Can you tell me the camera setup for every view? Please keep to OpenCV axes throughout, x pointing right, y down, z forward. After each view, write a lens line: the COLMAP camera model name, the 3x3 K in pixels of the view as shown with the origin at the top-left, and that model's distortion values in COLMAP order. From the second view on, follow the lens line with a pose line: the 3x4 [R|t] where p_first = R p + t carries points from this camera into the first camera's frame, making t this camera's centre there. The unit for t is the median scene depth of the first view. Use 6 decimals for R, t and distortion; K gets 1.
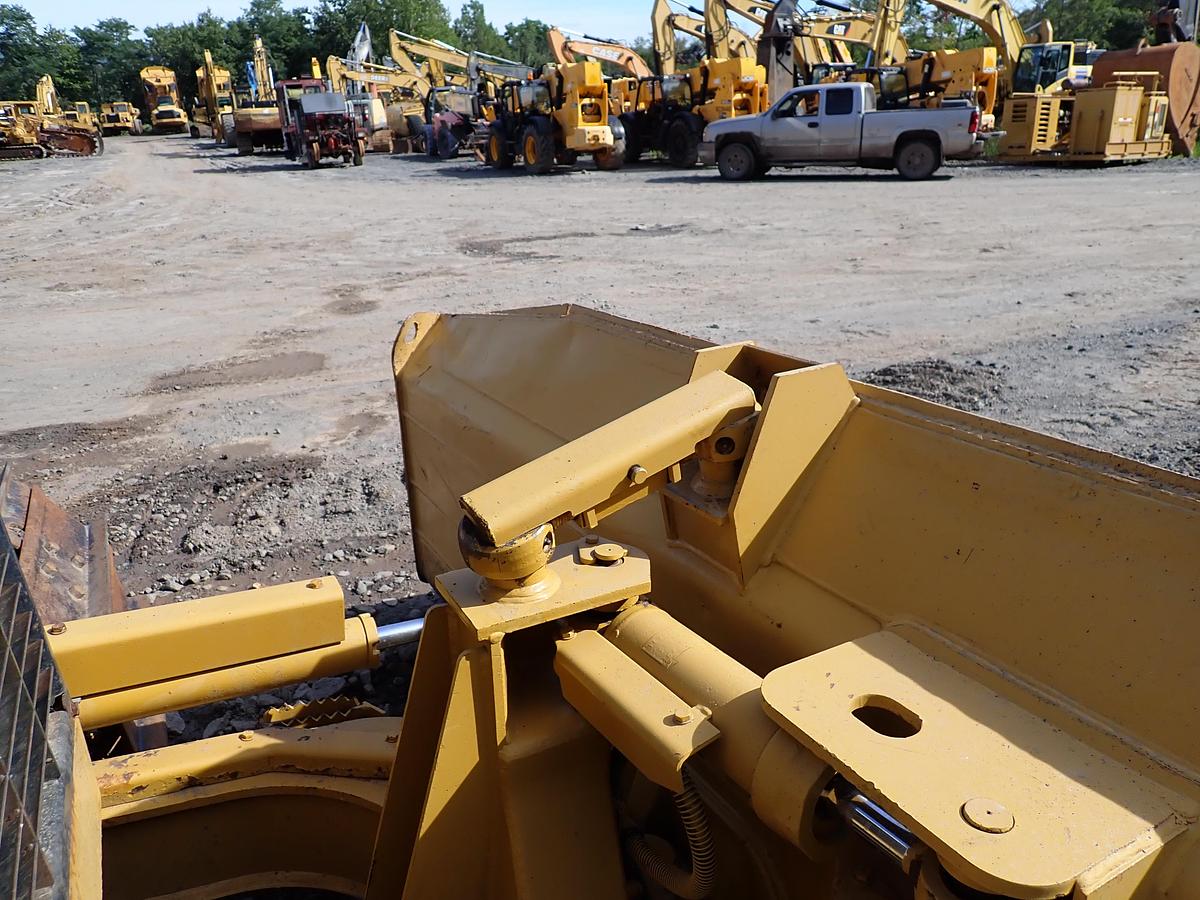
lens RADIAL K [[886.1, 0, 600.0], [0, 886.1, 450.0], [0, 0, 1]] dist [0.004913, 0.002341]
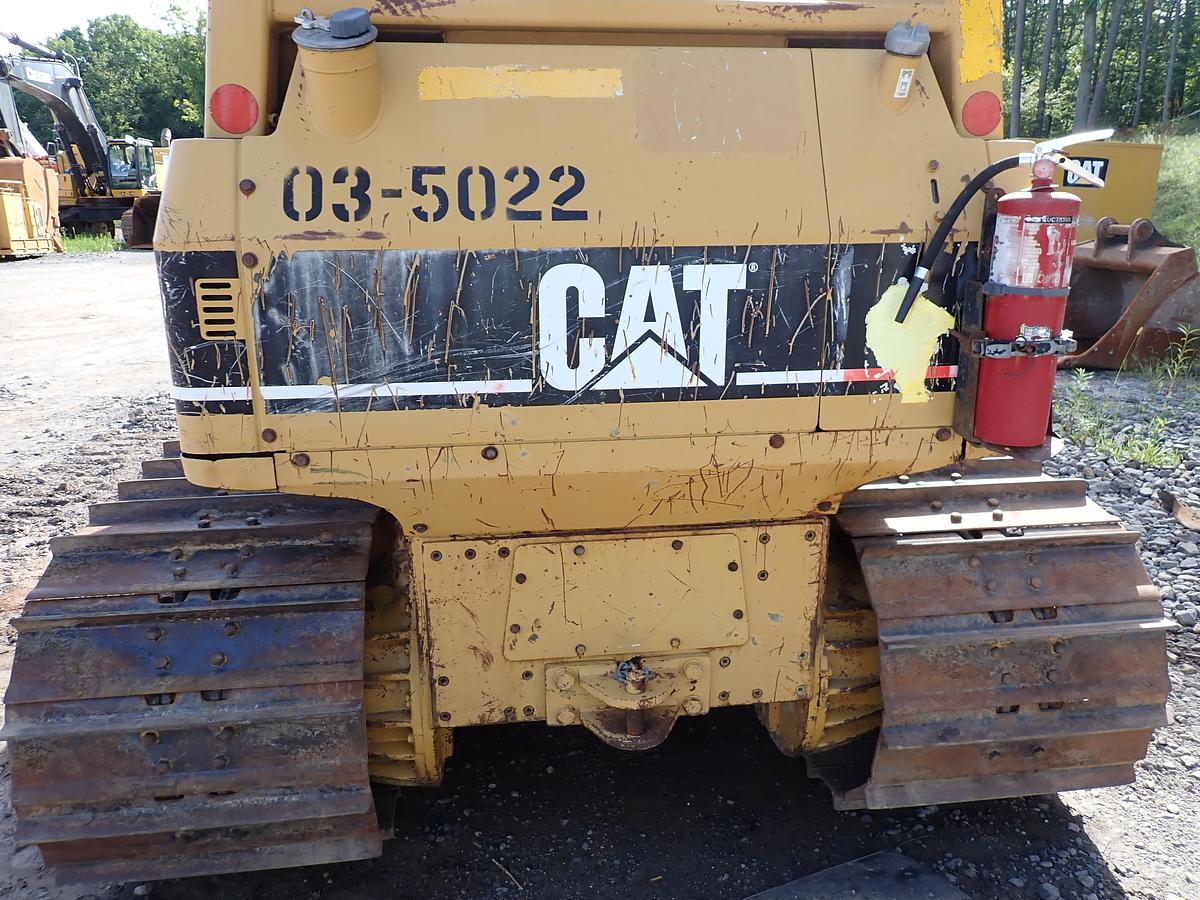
lens RADIAL K [[883.0, 0, 607.3], [0, 883.0, 449.2], [0, 0, 1]] dist [0.008761, -0.005126]
pose [[0.348490, -0.220999, 0.910887, -0.513989], [0.315798, 0.942672, 0.107891, 0.052142], [-0.882511, 0.250058, 0.398303, -0.119909]]
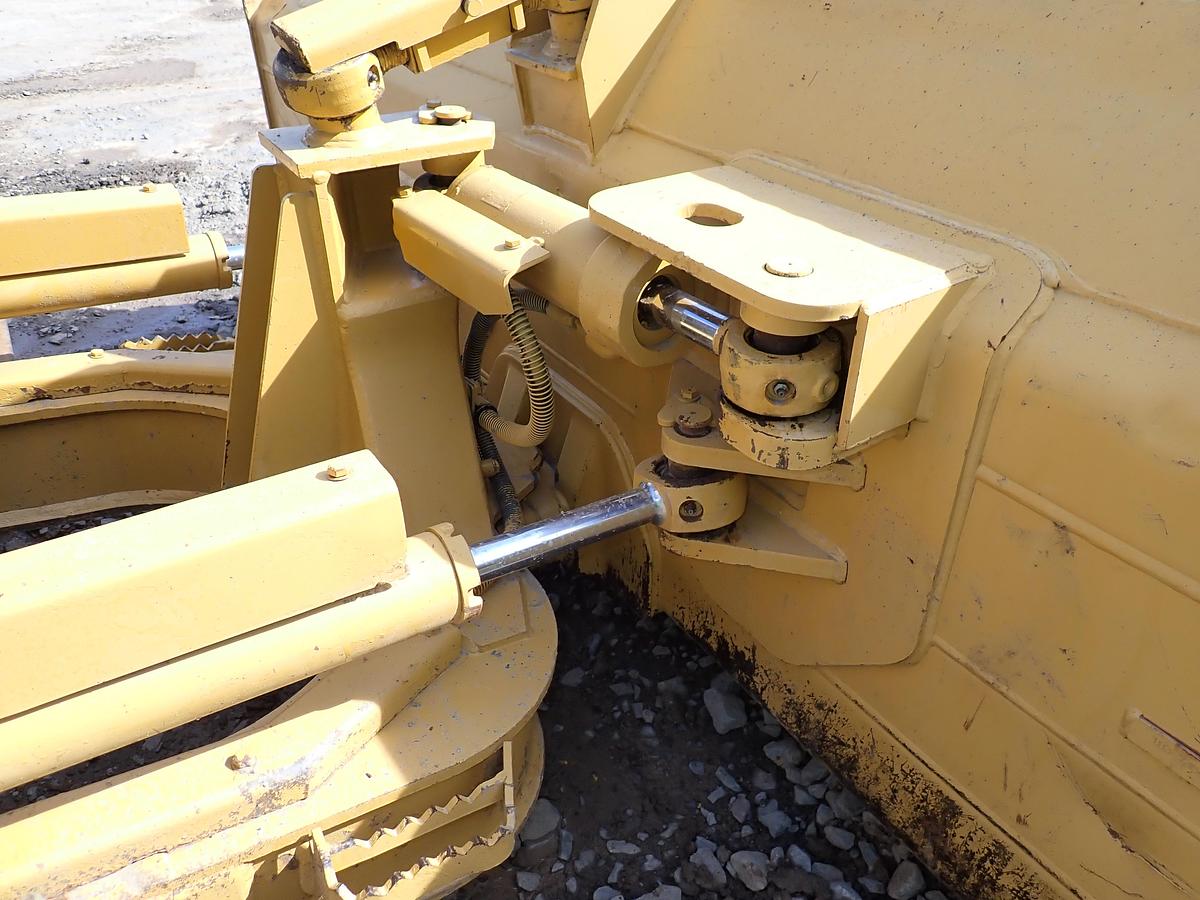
lens RADIAL K [[886.1, 0, 600.0], [0, 886.1, 450.0], [0, 0, 1]] dist [0.004913, 0.002341]
pose [[0.996399, -0.018449, 0.082756, 0.010255], [-0.003376, 0.966636, 0.256132, 0.026876], [-0.084721, -0.255489, 0.963093, -0.000527]]
